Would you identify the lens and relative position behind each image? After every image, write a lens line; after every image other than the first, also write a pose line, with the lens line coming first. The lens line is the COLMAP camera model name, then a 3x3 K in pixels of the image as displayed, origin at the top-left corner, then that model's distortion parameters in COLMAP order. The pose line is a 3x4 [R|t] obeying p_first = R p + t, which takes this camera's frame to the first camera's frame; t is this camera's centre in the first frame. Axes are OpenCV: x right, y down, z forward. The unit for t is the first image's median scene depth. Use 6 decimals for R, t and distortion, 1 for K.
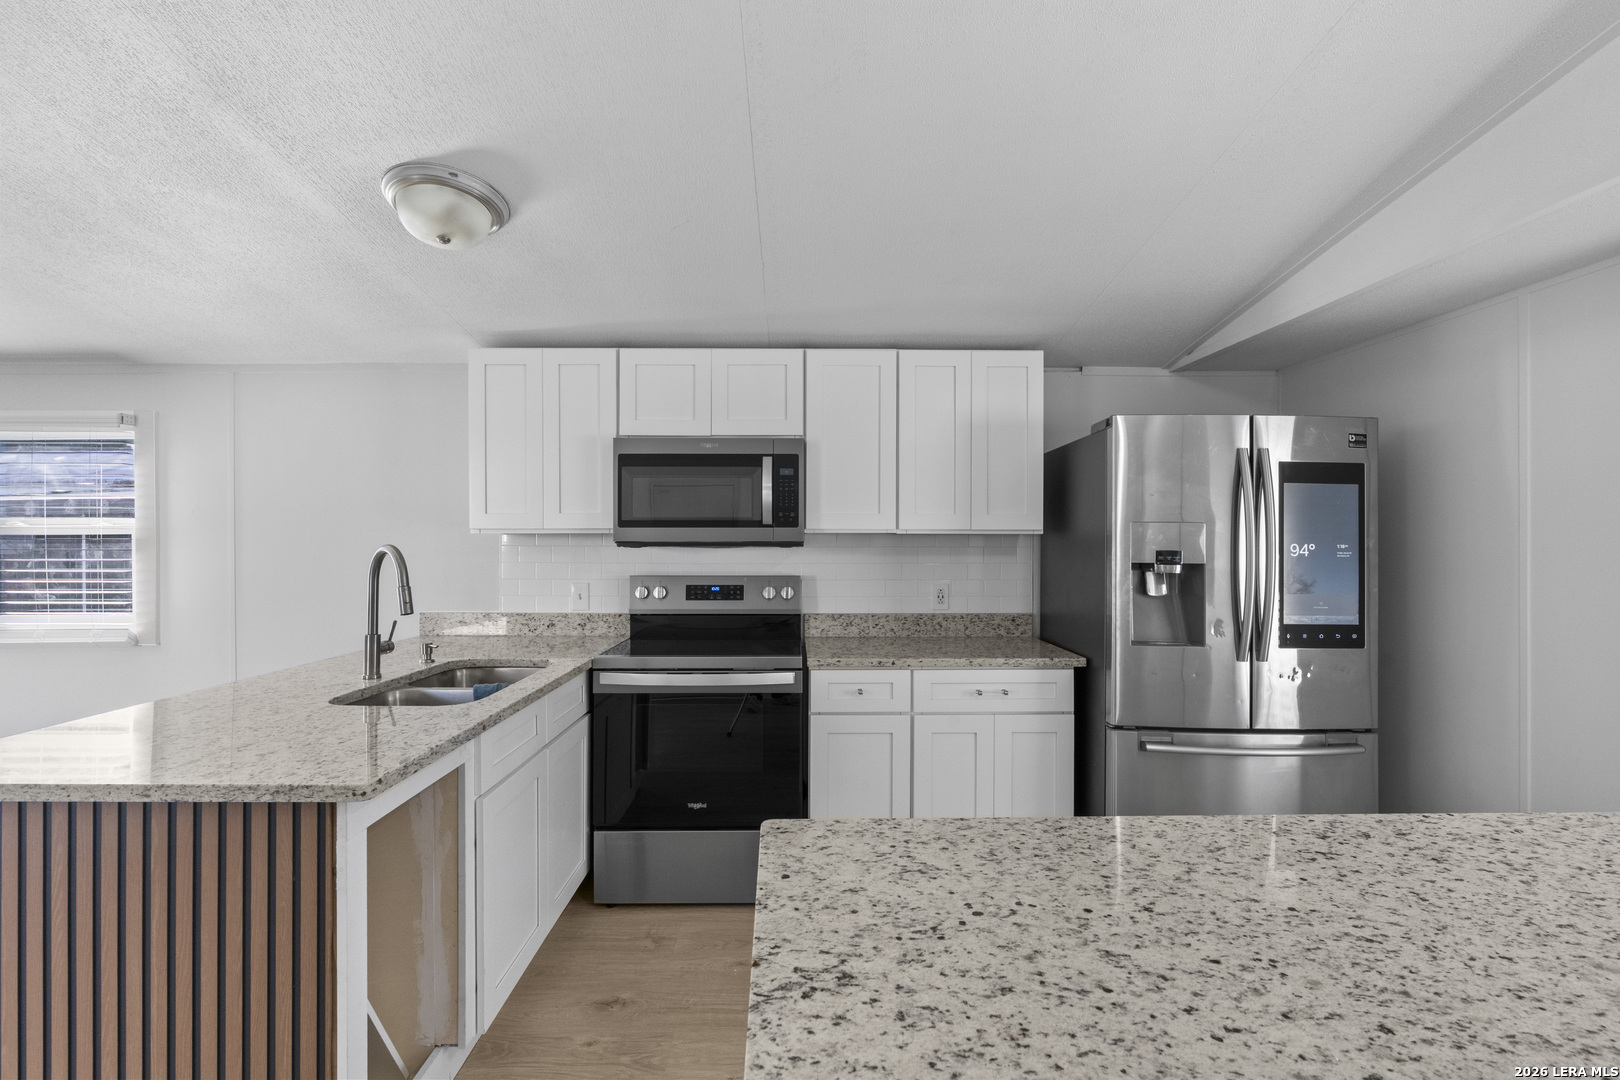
lens RADIAL K [[733.8, 0, 805.1], [0, 733.8, 529.8], [0, 0, 1]] dist [-0.007453, 0.003166]
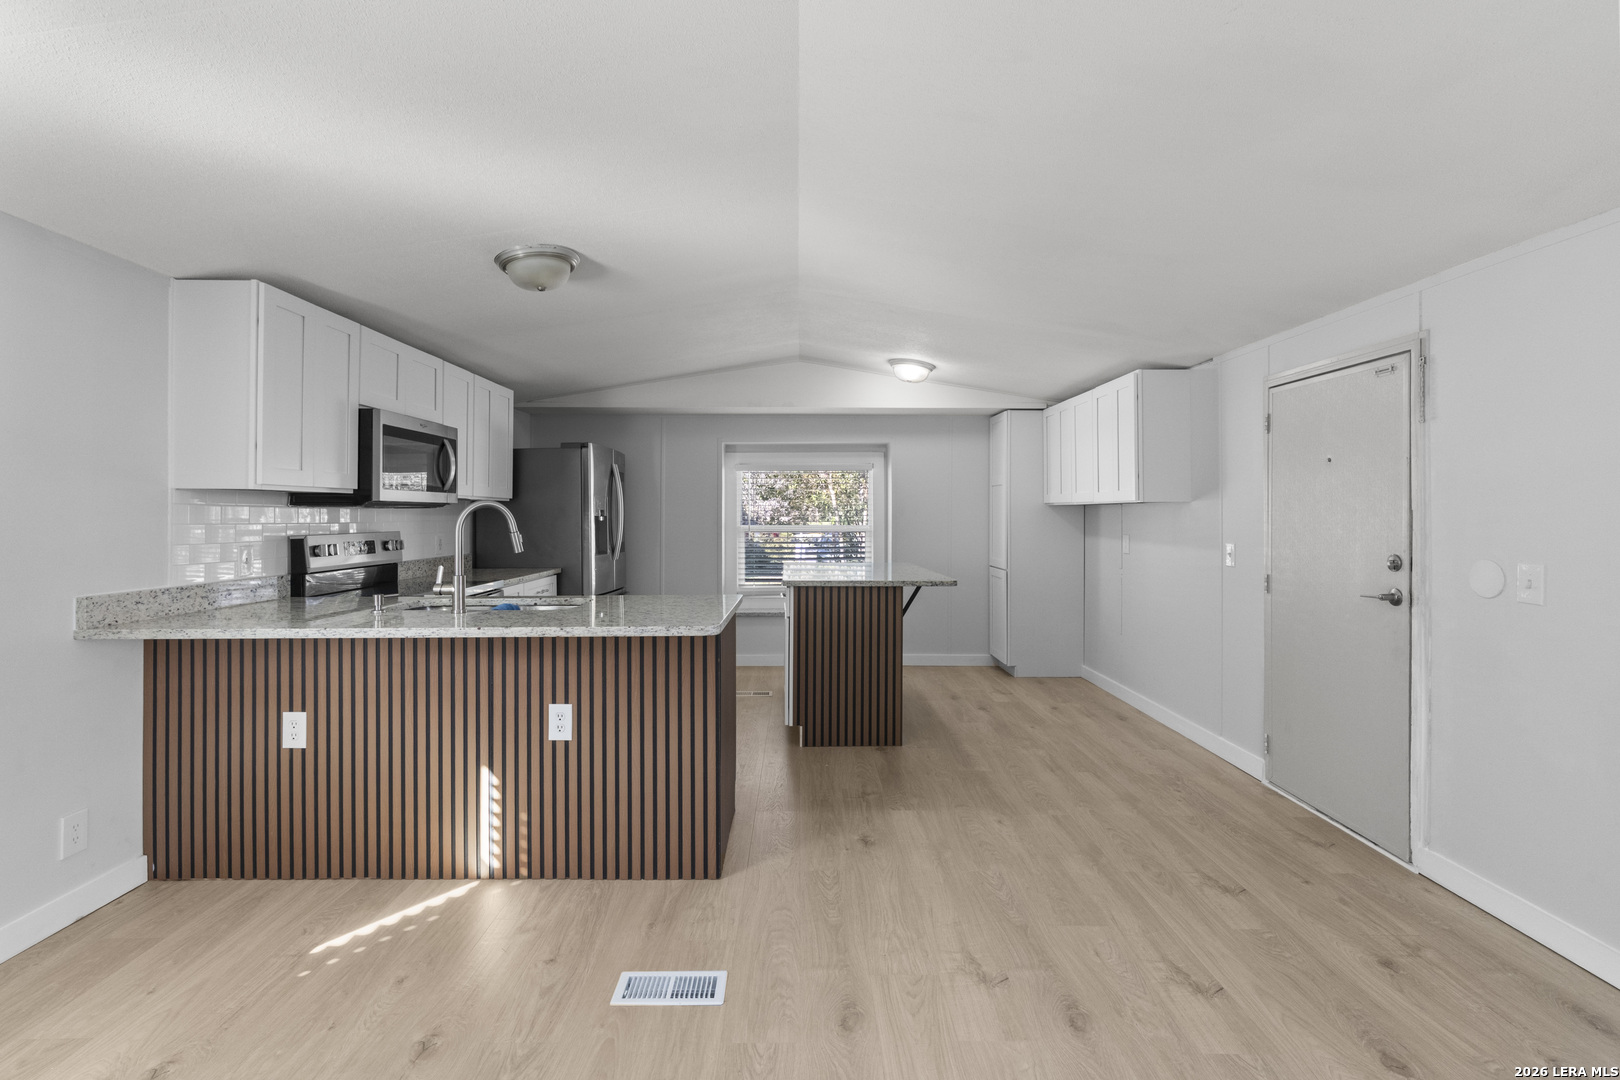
lens RADIAL K [[733.8, 0, 801.3], [0, 733.8, 508.5], [0, 0, 1]] dist [-0.007453, 0.003166]
pose [[0.008508, 0.007351, 0.999937, -1.342384], [-0.010861, 0.999915, -0.007259, 0.027470], [-0.999905, -0.010798, 0.008588, 0.330746]]
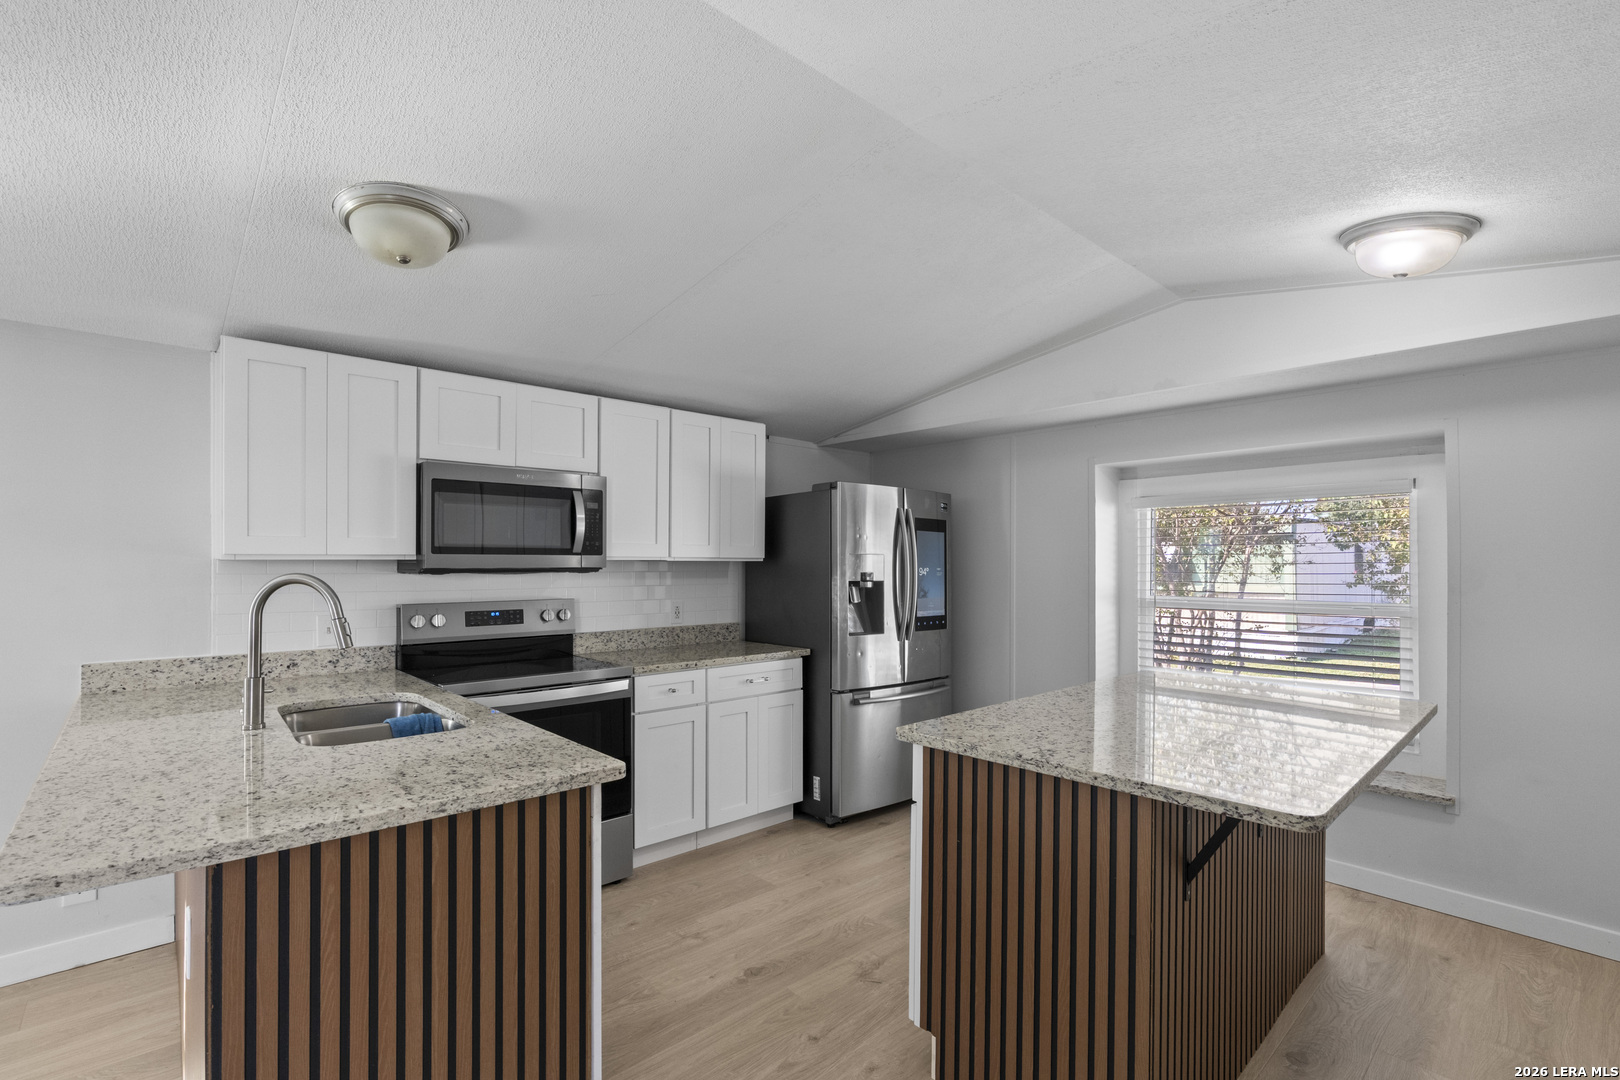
lens RADIAL K [[733.8, 0, 815.1], [0, 733.8, 565.0], [0, 0, 1]] dist [-0.007453, 0.003166]
pose [[0.742844, -0.001037, 0.669464, -0.511607], [-0.008839, 0.999896, 0.011358, -0.004292], [-0.669407, -0.014355, 0.742758, -0.062544]]
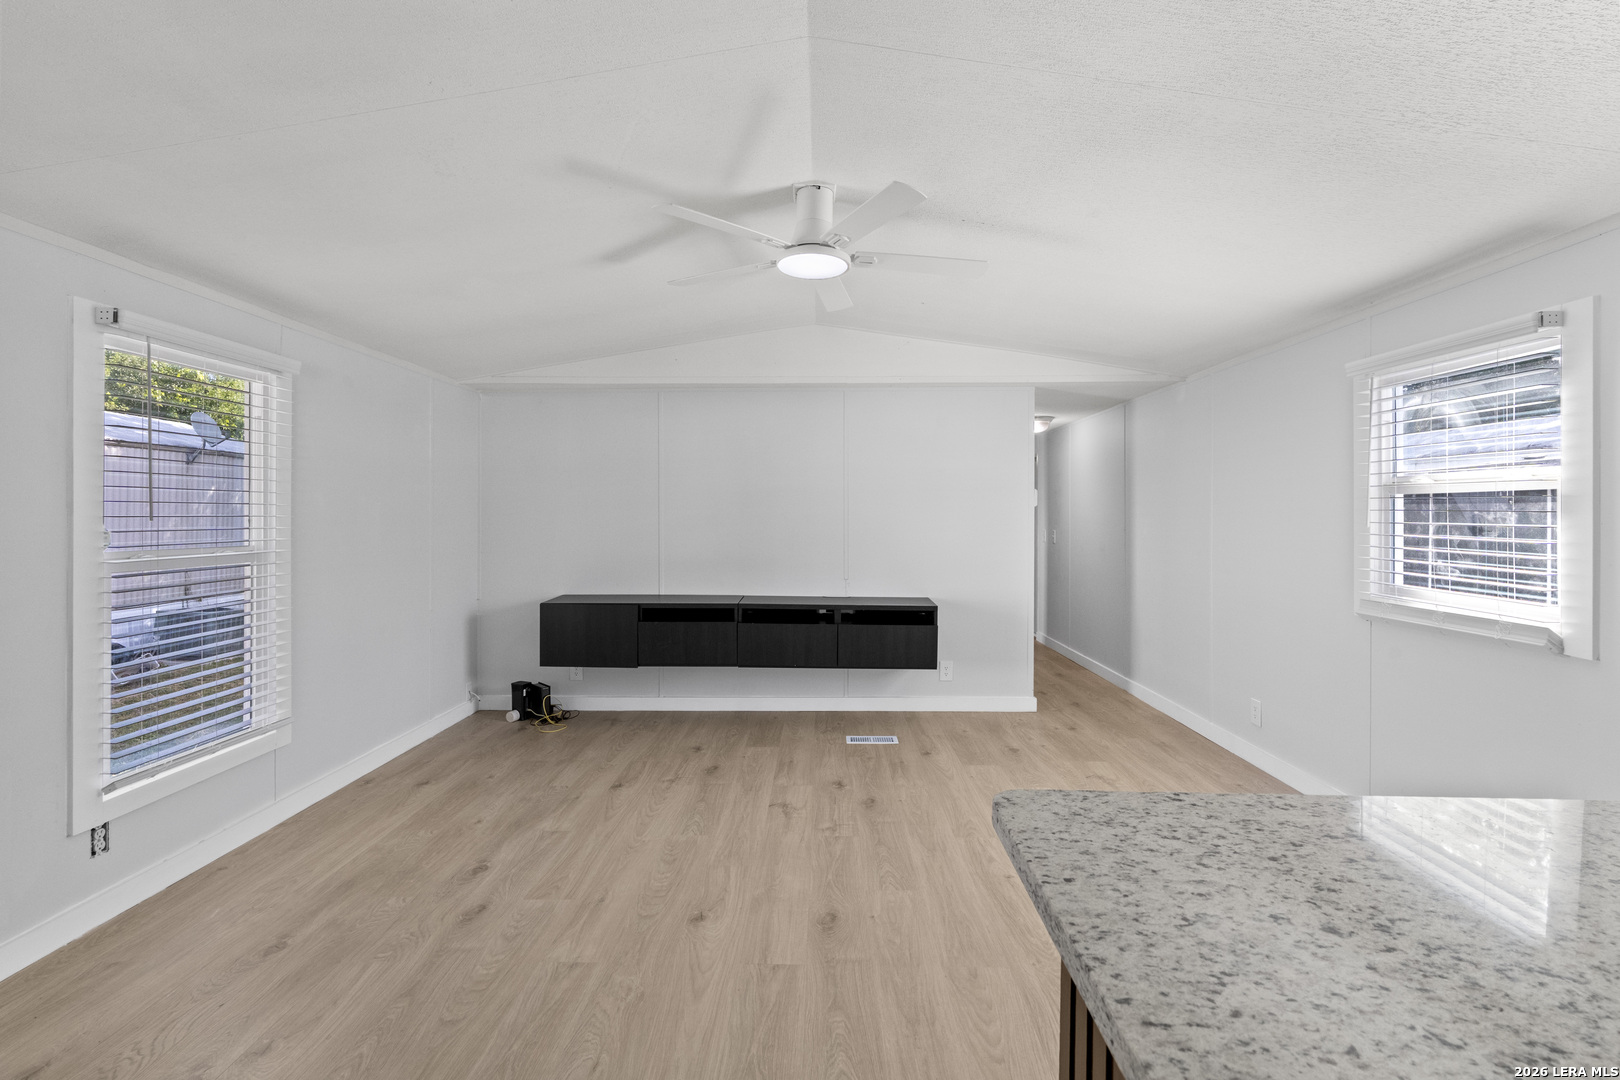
lens RADIAL K [[733.8, 0, 807.8], [0, 733.8, 520.7], [0, 0, 1]] dist [-0.007453, 0.003166]
pose [[-0.031029, 0.016753, -0.999378, -0.240695], [0.007341, 0.999836, 0.016533, 0.021303], [0.999492, -0.006824, -0.031147, 0.356672]]
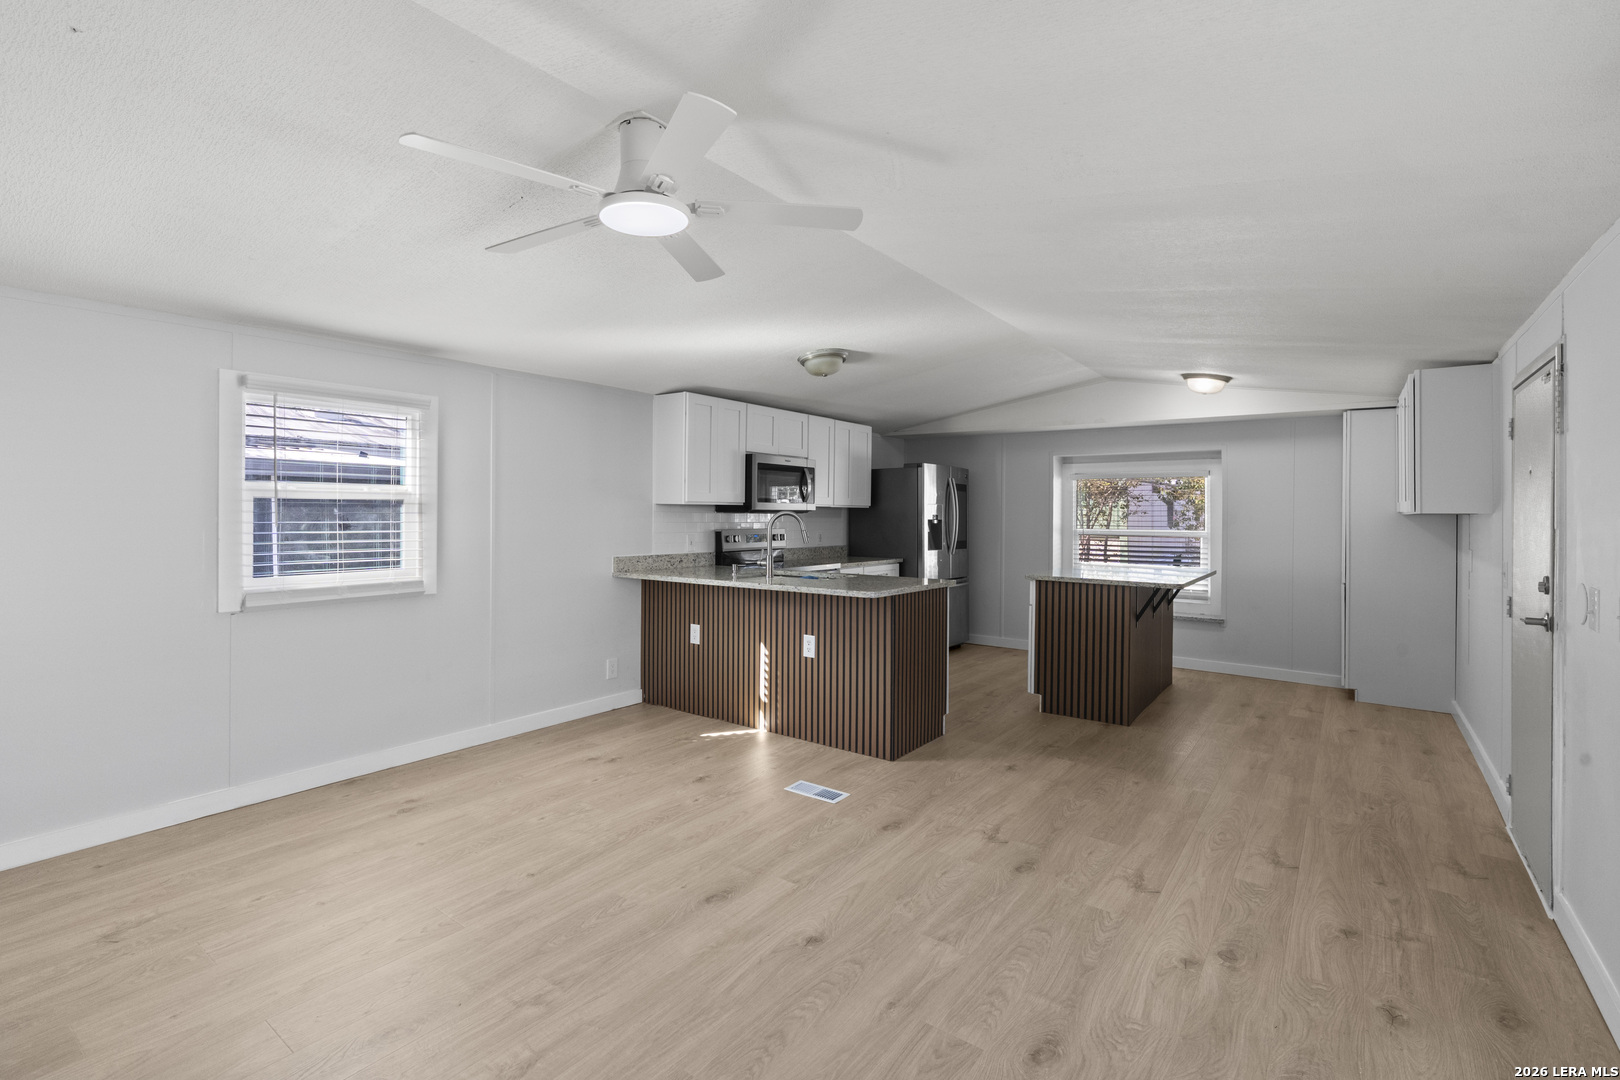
lens RADIAL K [[733.8, 0, 814.2], [0, 733.8, 513.8], [0, 0, 1]] dist [-0.007453, 0.003166]
pose [[0.601926, 0.004195, 0.798541, -1.609293], [-0.019095, 0.999776, 0.009141, 0.006165], [-0.798324, -0.020750, 0.601871, -0.232508]]
